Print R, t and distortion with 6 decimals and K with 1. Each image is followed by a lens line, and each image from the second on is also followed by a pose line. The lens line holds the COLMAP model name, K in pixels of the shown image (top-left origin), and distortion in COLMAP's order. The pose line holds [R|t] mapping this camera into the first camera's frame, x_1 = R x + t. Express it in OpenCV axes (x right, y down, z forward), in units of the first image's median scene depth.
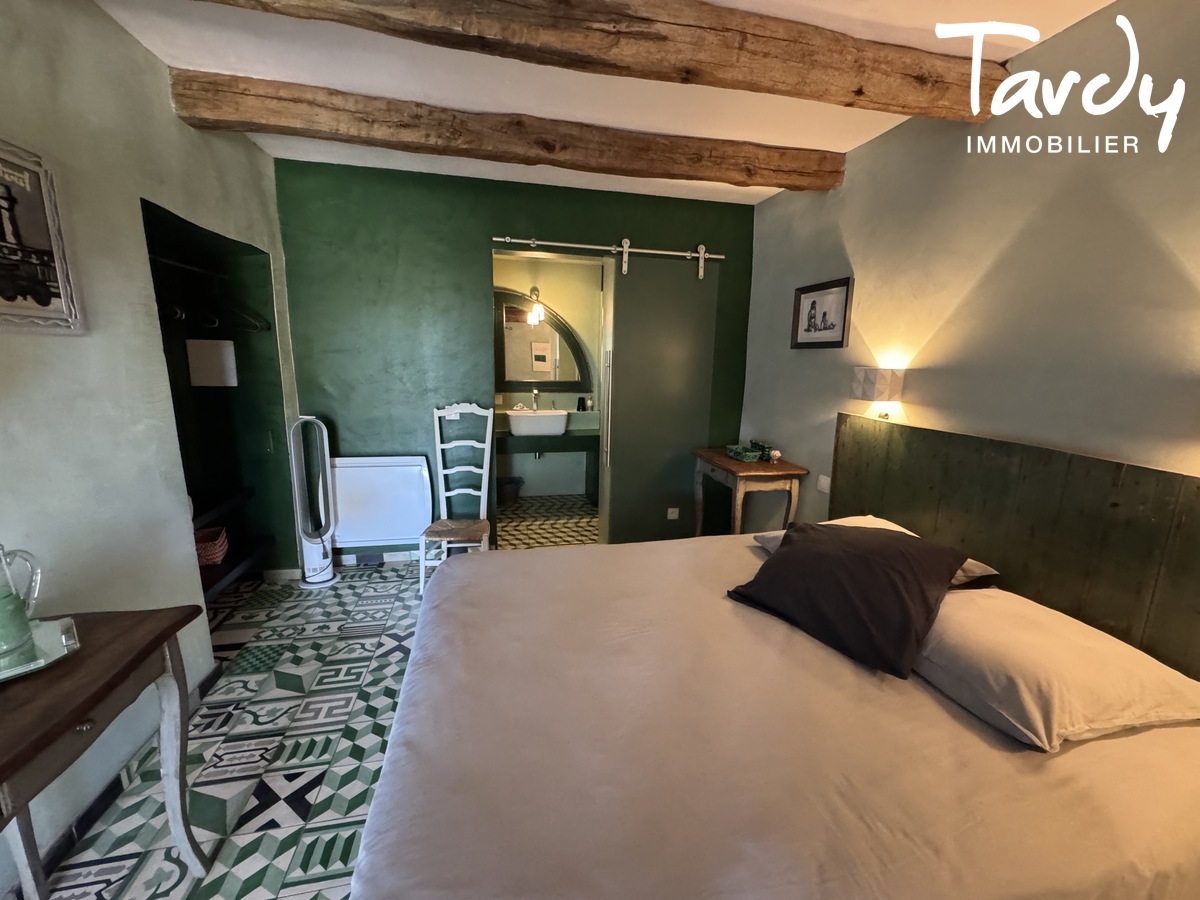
lens RADIAL K [[478.9, 0, 601.7], [0, 478.9, 451.0], [0, 0, 1]] dist [-0.003695, 0.000146]
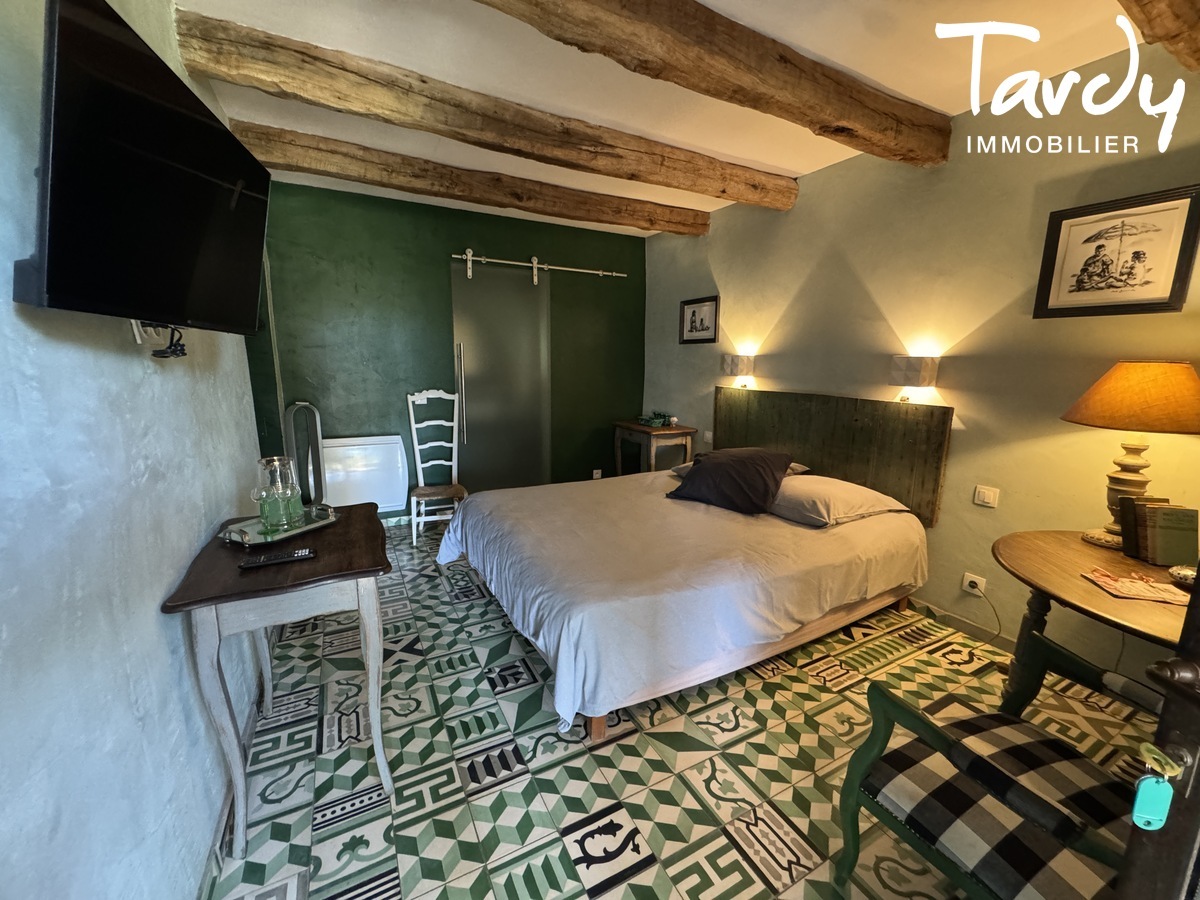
lens RADIAL K [[478.9, 0, 601.7], [0, 478.9, 451.0], [0, 0, 1]] dist [-0.003695, 0.000146]
pose [[0.962629, -0.060208, 0.264044, -0.290520], [0.061066, 0.998121, 0.004964, 0.106085], [-0.263847, 0.011345, 0.964498, -0.393607]]
